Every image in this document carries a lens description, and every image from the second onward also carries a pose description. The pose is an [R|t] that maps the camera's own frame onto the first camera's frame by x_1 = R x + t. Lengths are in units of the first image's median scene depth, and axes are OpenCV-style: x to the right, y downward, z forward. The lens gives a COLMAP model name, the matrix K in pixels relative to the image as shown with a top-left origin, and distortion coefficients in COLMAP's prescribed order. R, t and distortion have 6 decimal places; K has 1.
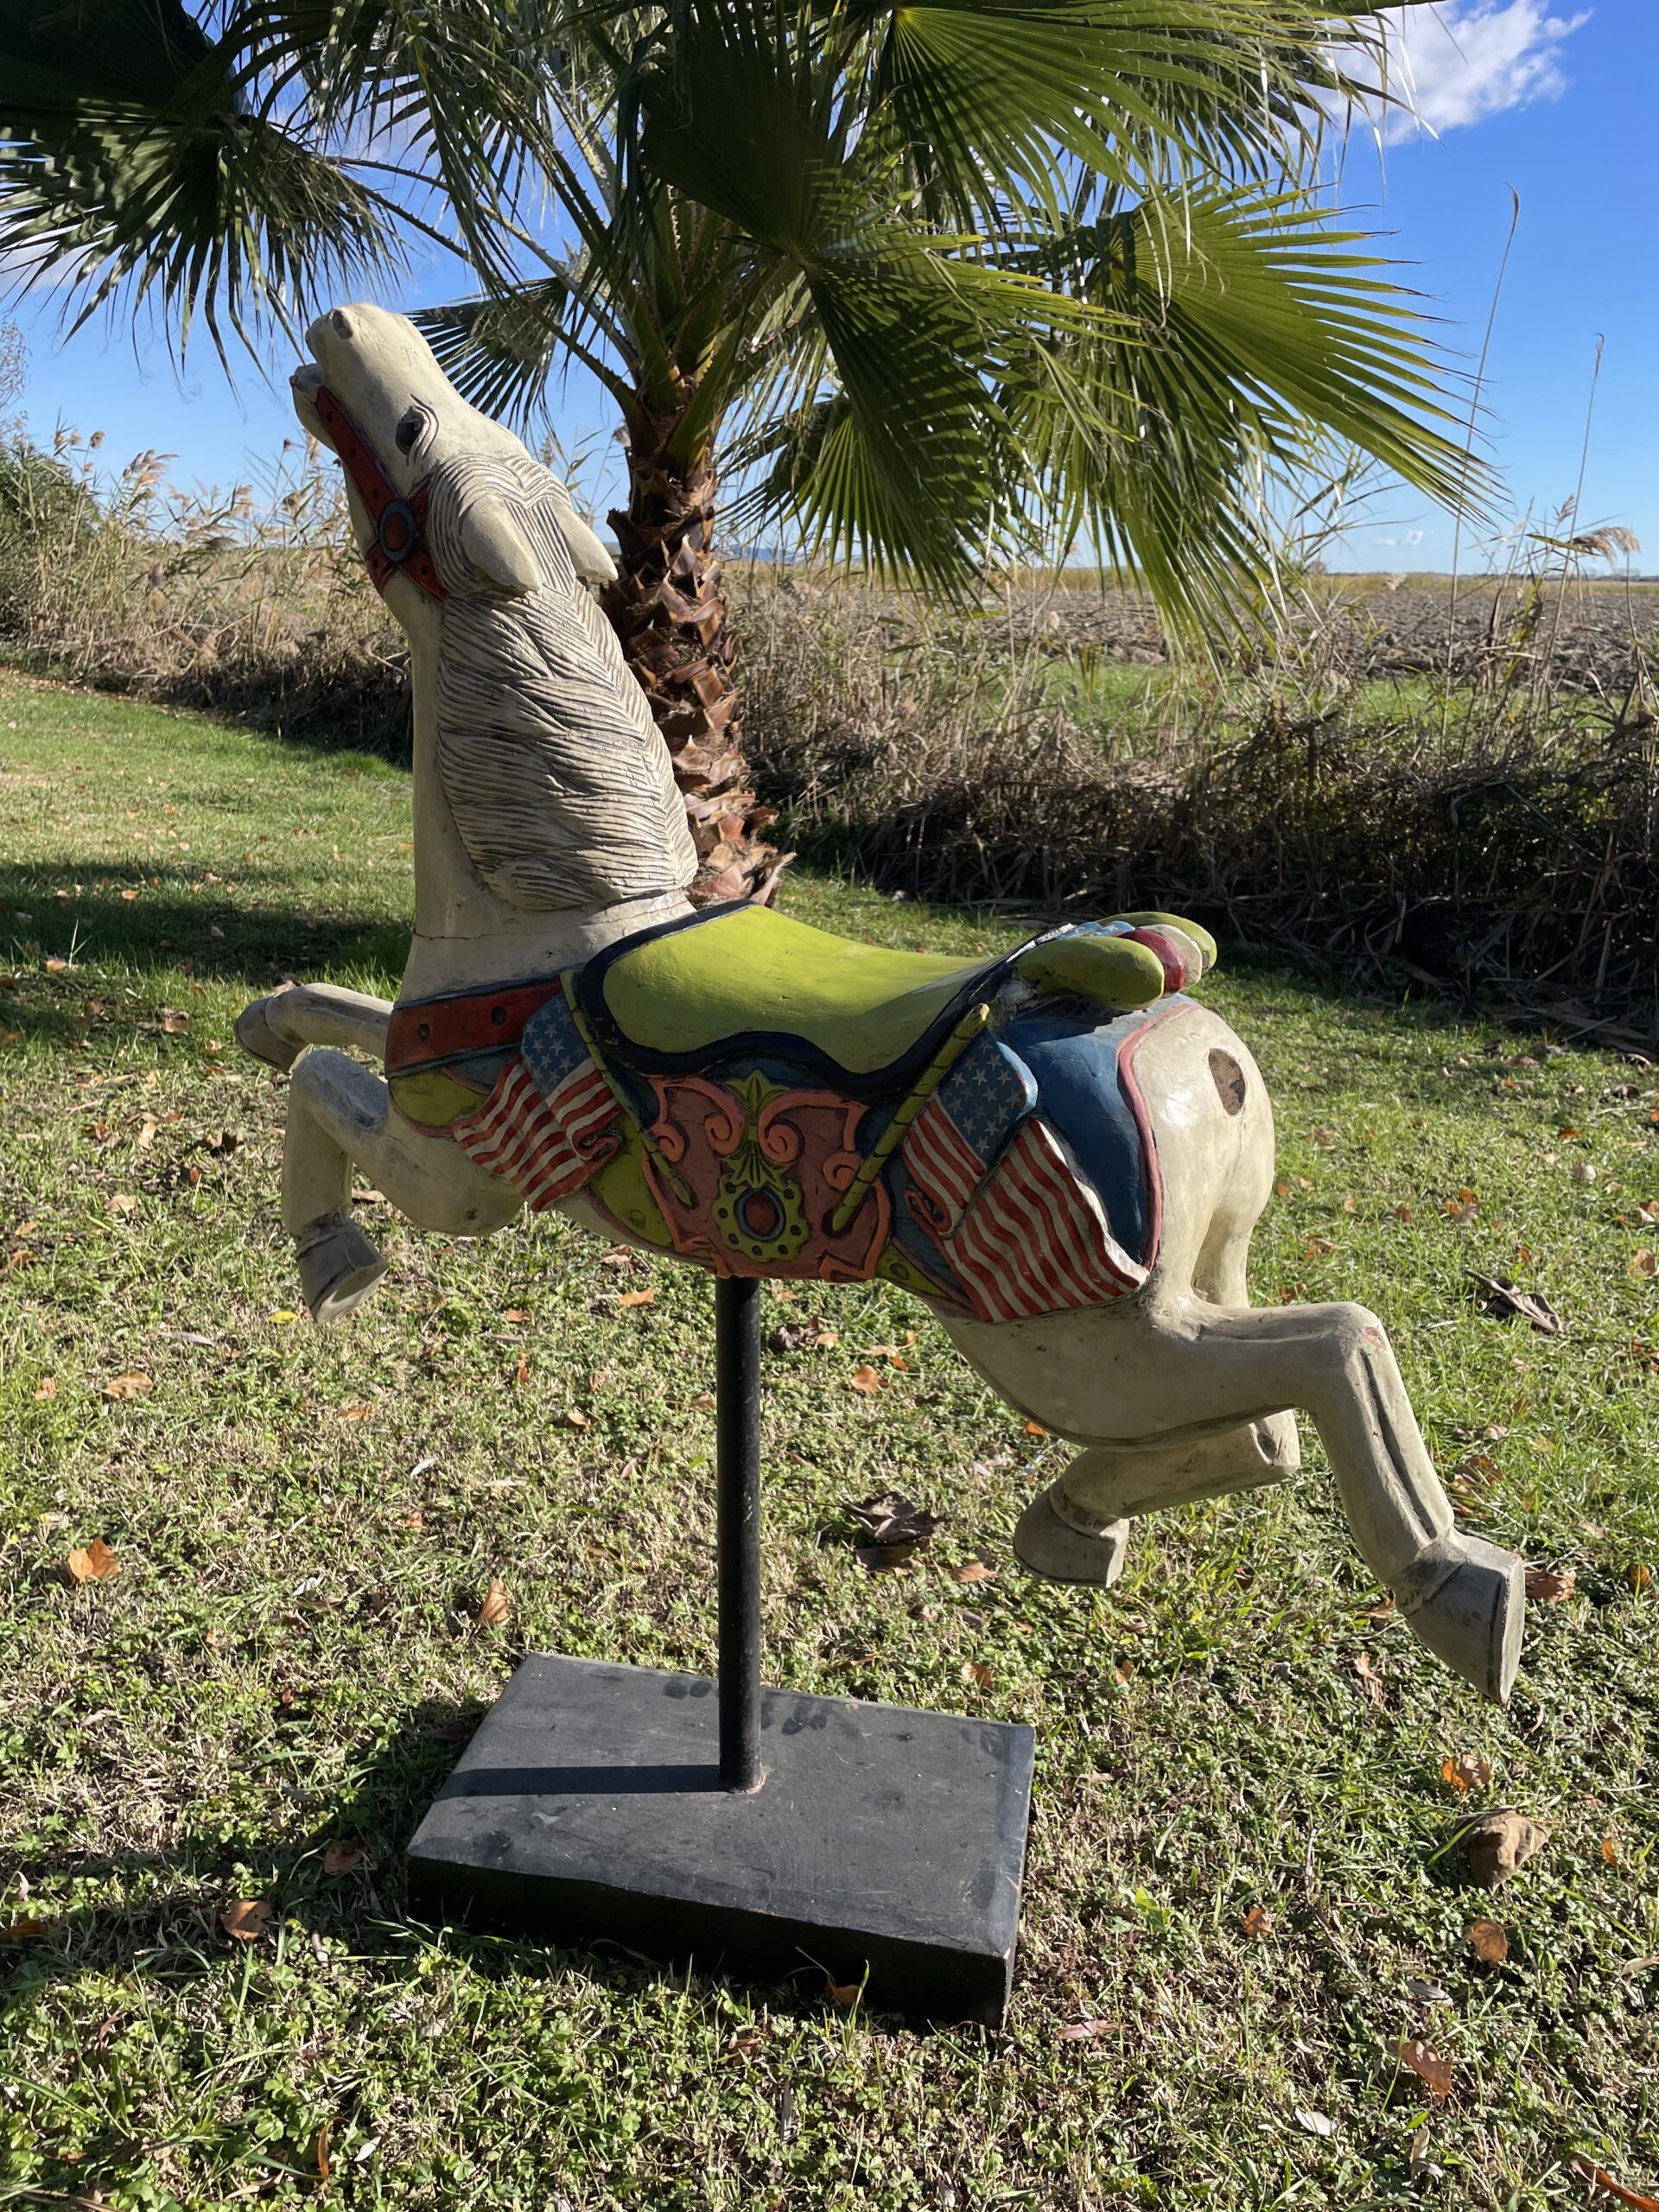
lens RADIAL K [[1761.0, 0, 834.1], [0, 1761.0, 1107.1], [0, 0, 1]] dist [0.012057, -0.007112]
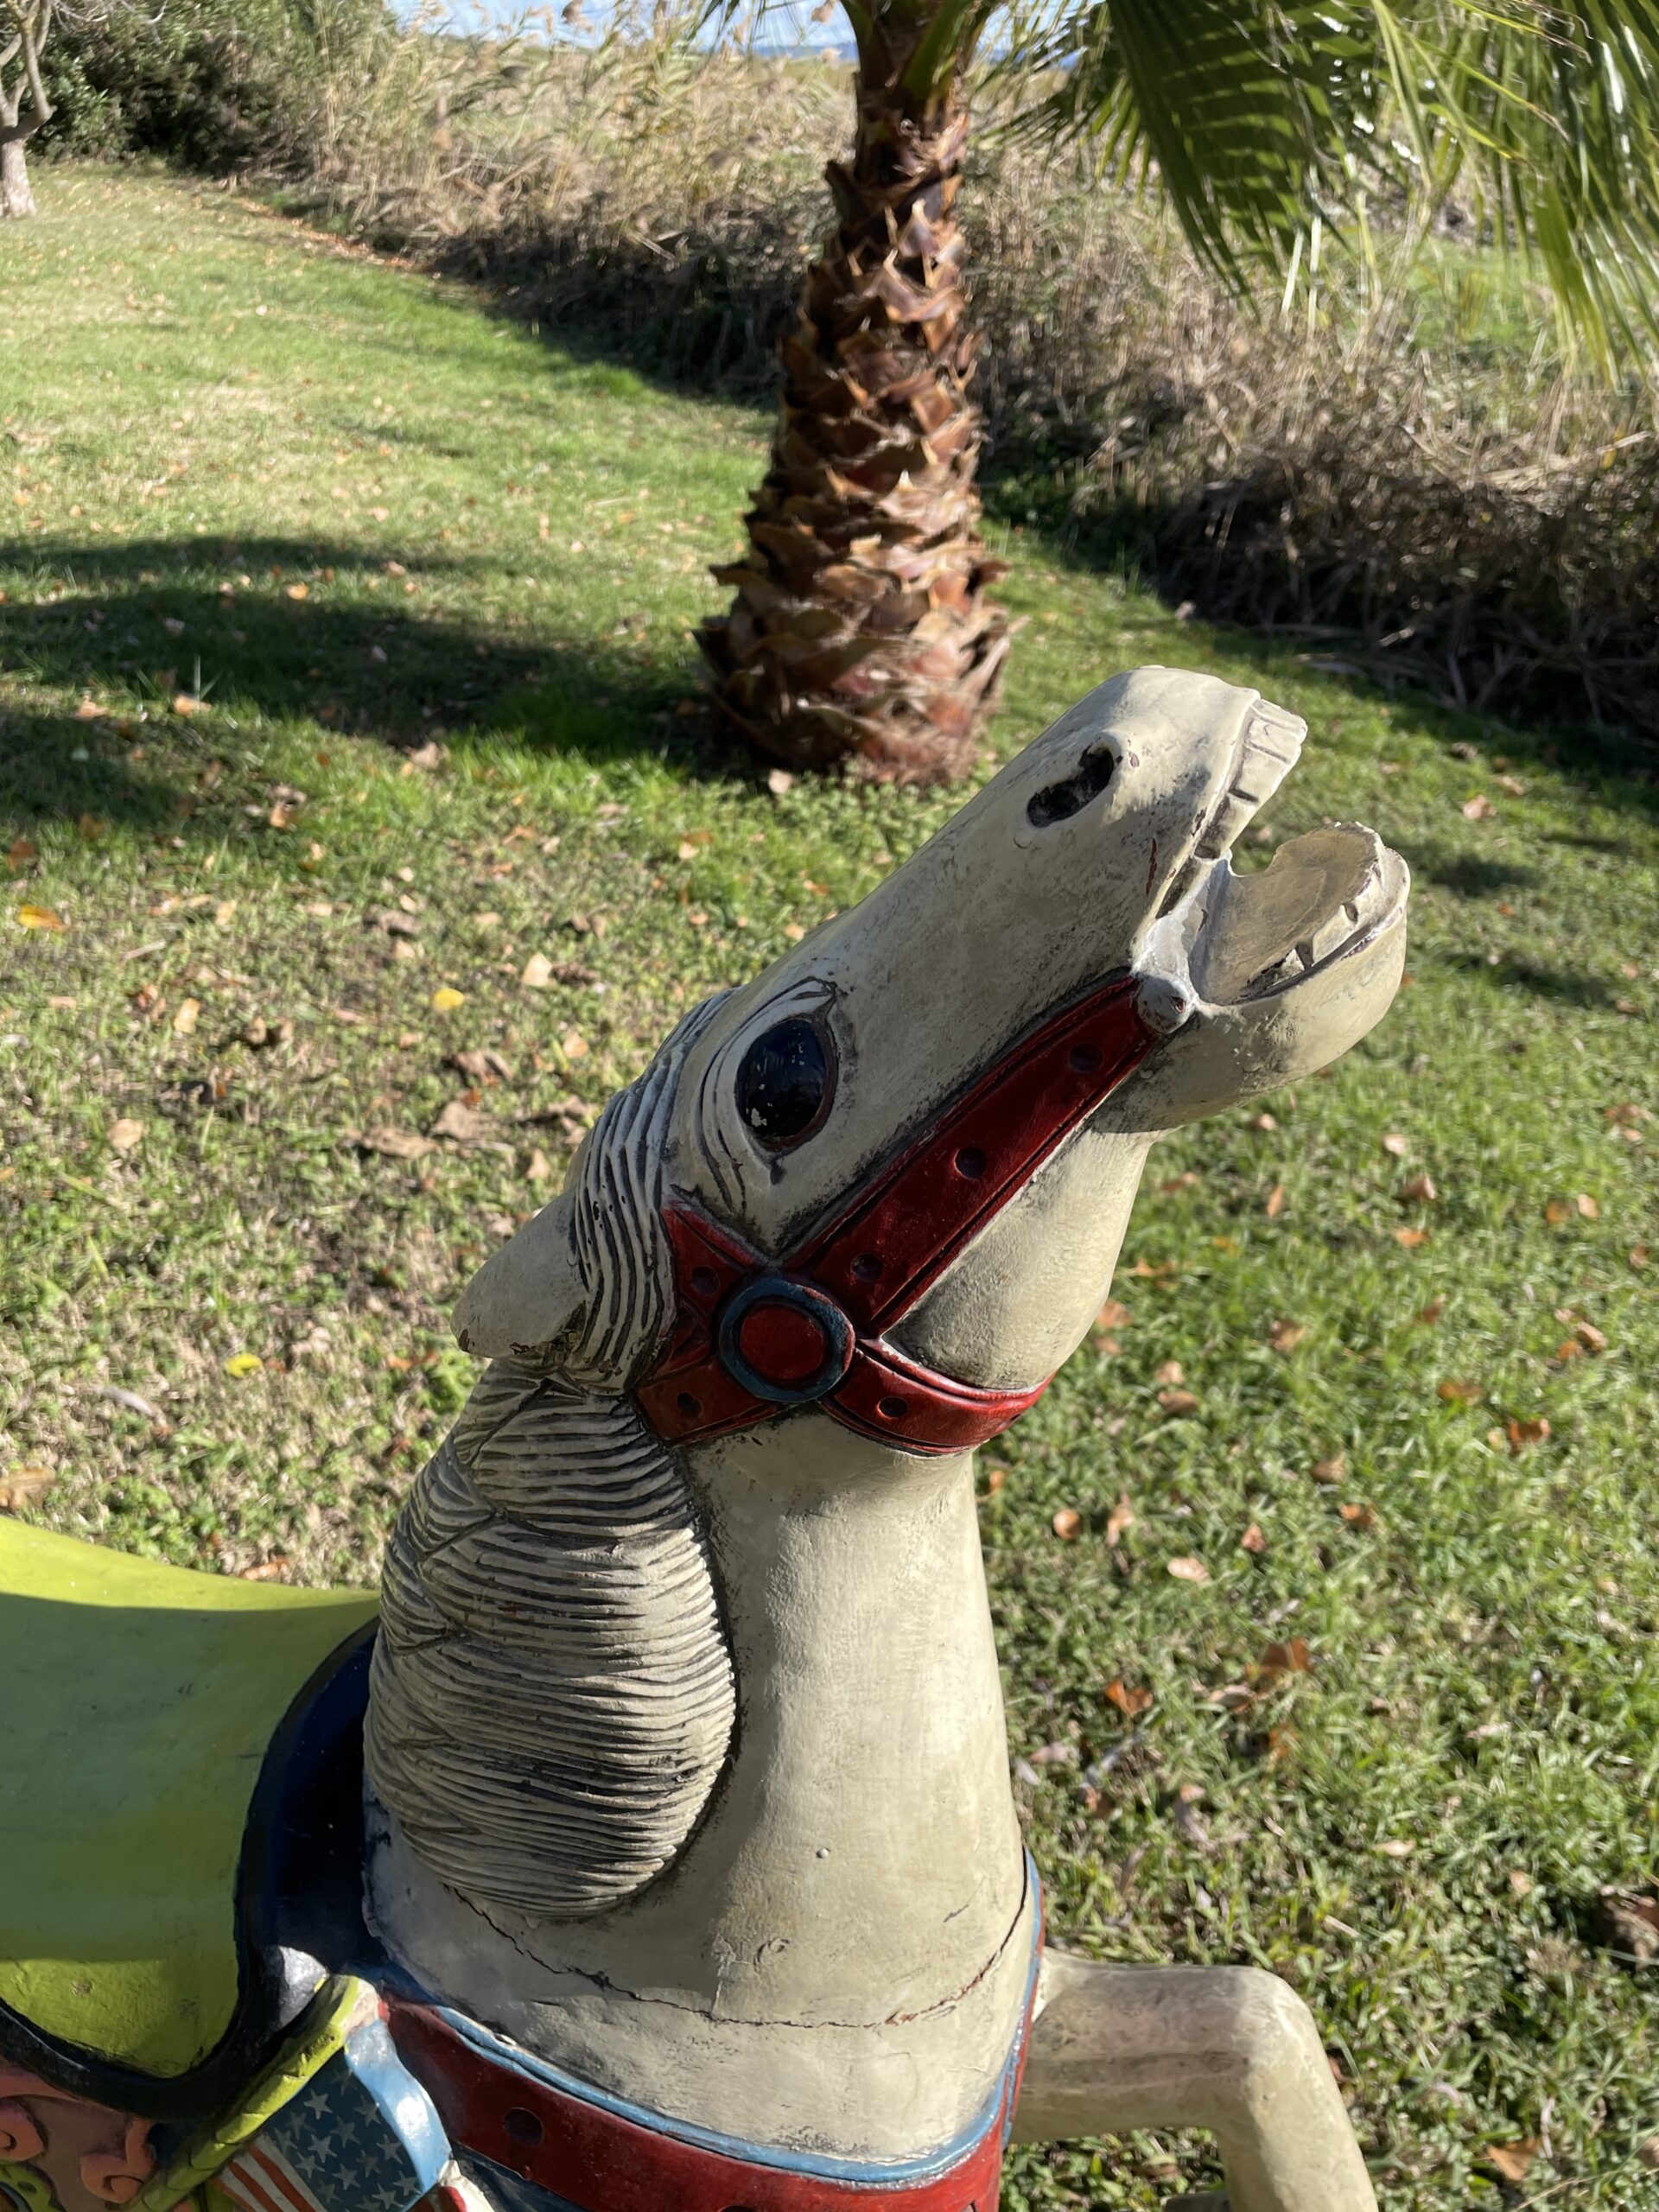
lens RADIAL K [[1761.0, 0, 827.0], [0, 1761.0, 1103.9], [0, 0, 1]] dist [0.012057, -0.007112]
pose [[0.981094, 0.108510, -0.160252, 0.043313], [-0.067879, 0.968364, 0.240133, -0.120921], [0.181239, -0.224715, 0.957421, 0.155722]]
